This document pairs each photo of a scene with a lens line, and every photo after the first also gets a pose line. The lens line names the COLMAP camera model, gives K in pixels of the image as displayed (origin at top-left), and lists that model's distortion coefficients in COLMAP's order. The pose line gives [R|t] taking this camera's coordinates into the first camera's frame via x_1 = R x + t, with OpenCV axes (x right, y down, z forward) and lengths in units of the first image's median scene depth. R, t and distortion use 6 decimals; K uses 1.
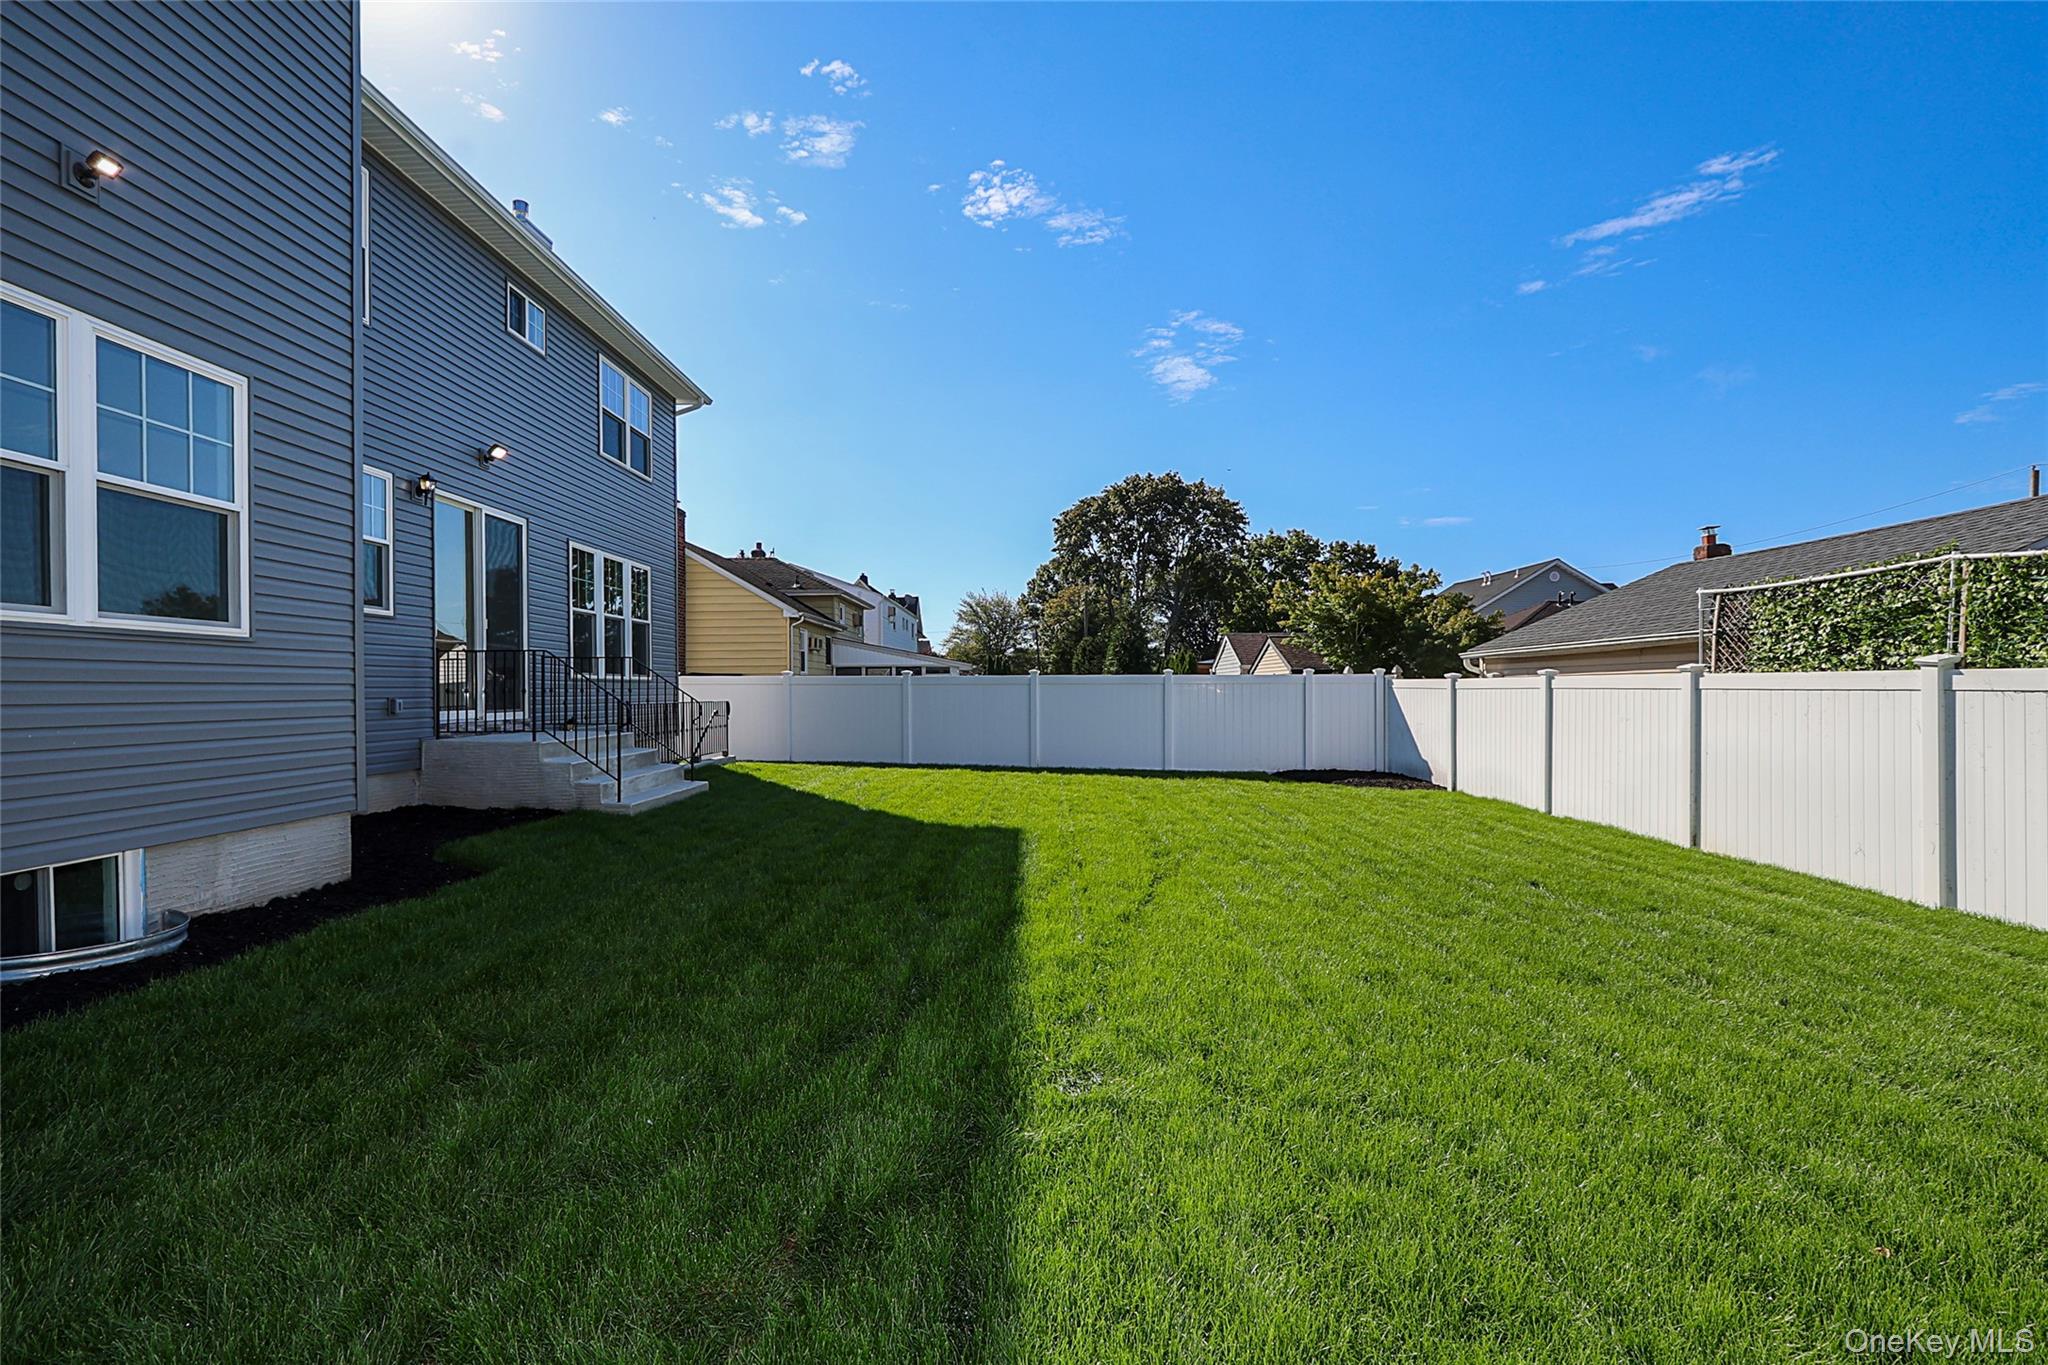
lens RADIAL K [[975.0, 0, 1013.9], [0, 975.0, 676.2], [0, 0, 1]] dist [-0.010208, 0.000005]
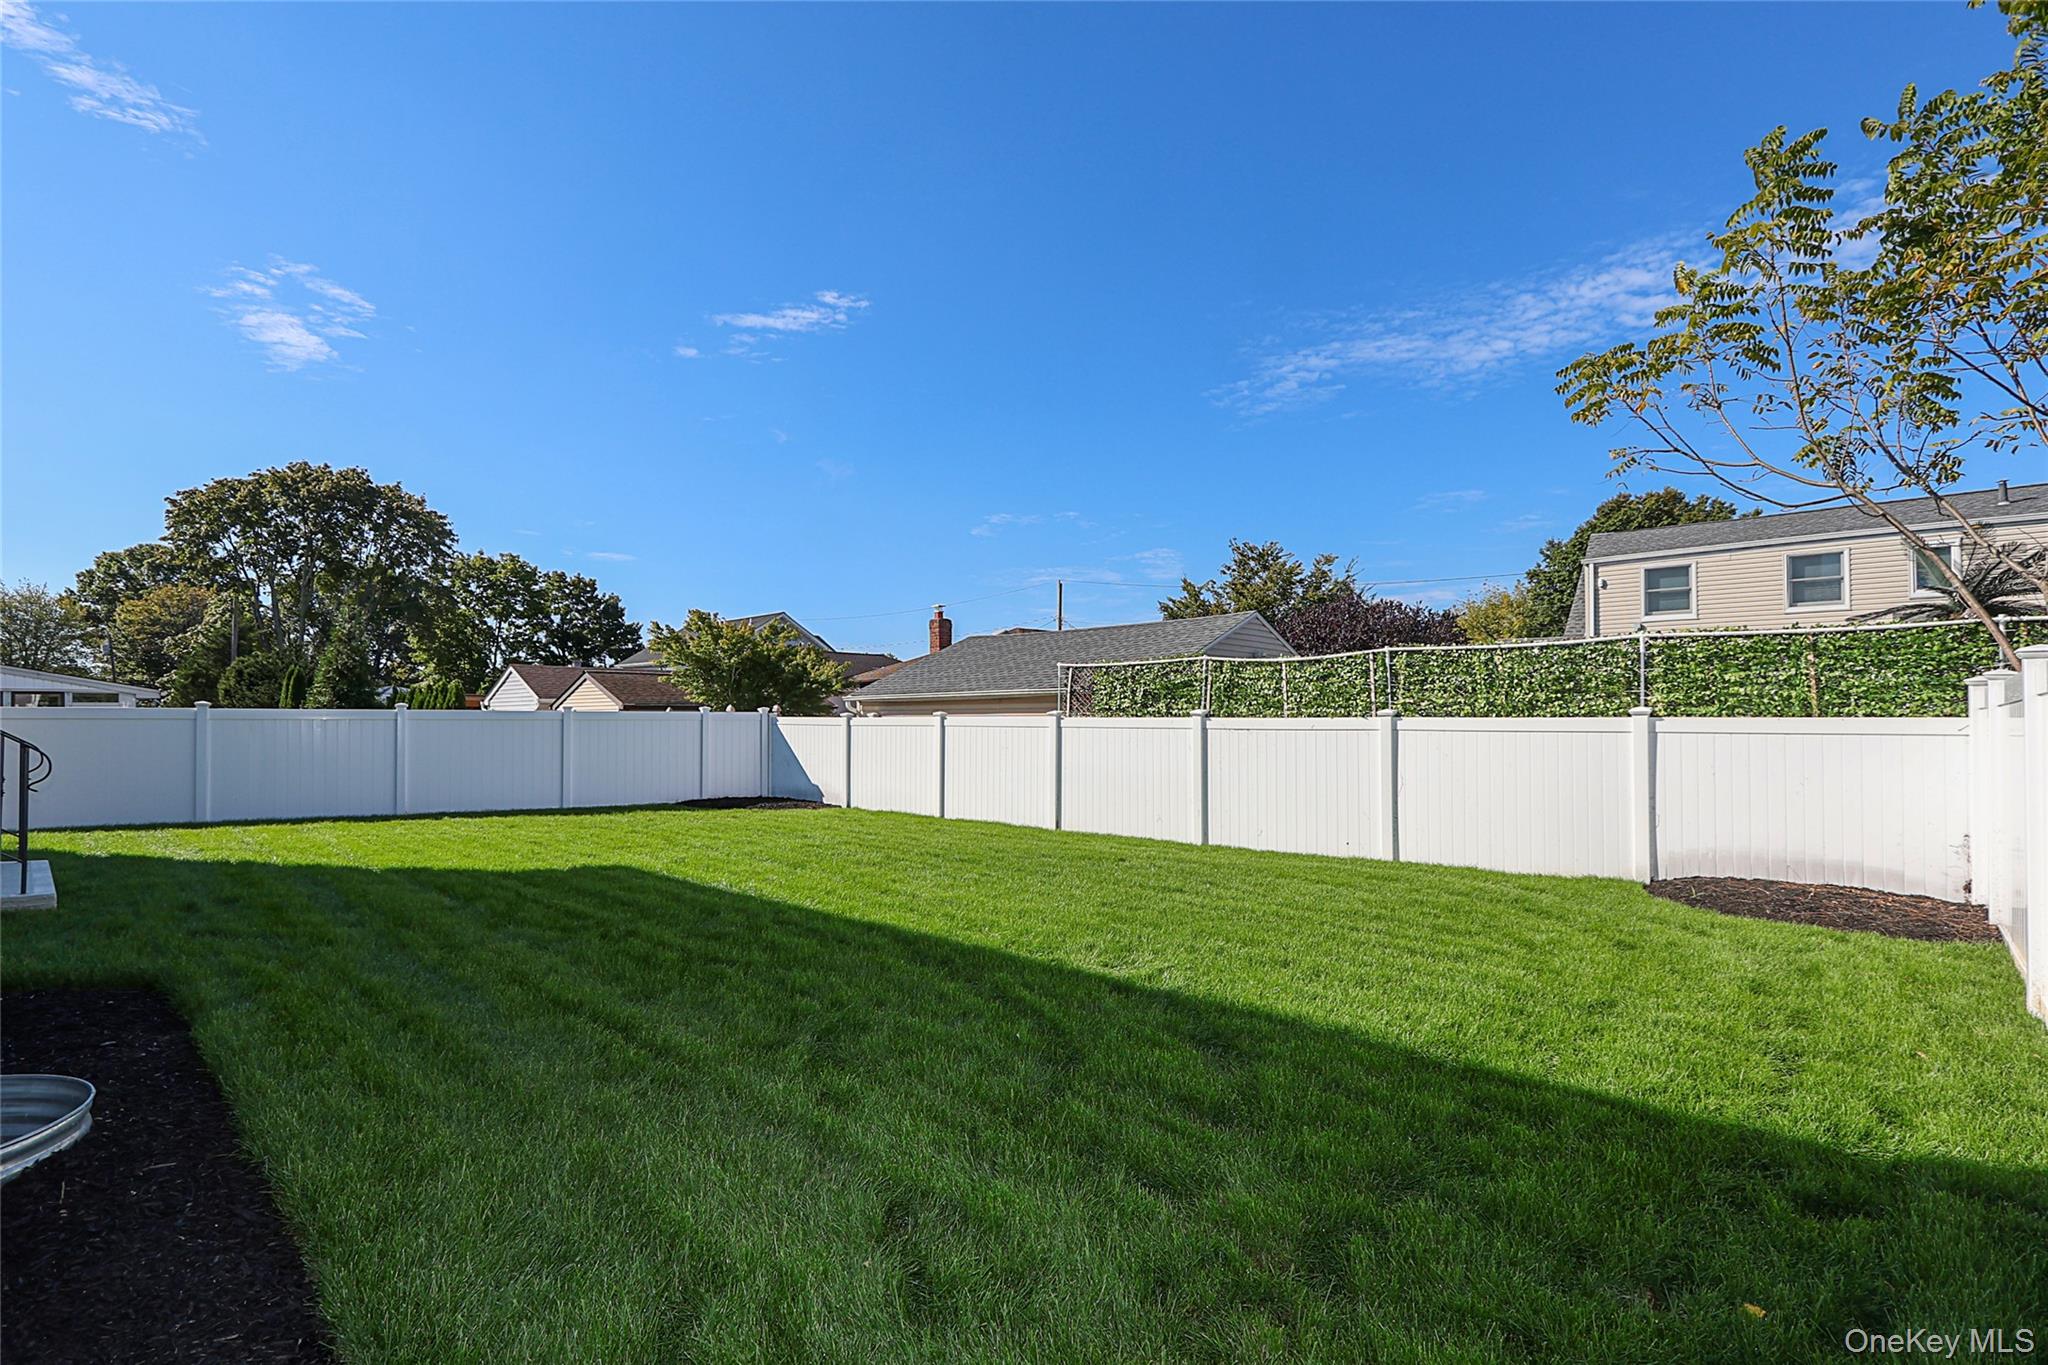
lens RADIAL K [[975.0, 0, 1023.7], [0, 975.0, 688.3], [0, 0, 1]] dist [-0.010208, 0.000005]
pose [[0.655837, 0.025656, 0.754466, -0.287075], [-0.010785, 0.999639, -0.024618, -0.005437], [-0.754825, 0.008008, 0.655877, 0.008004]]
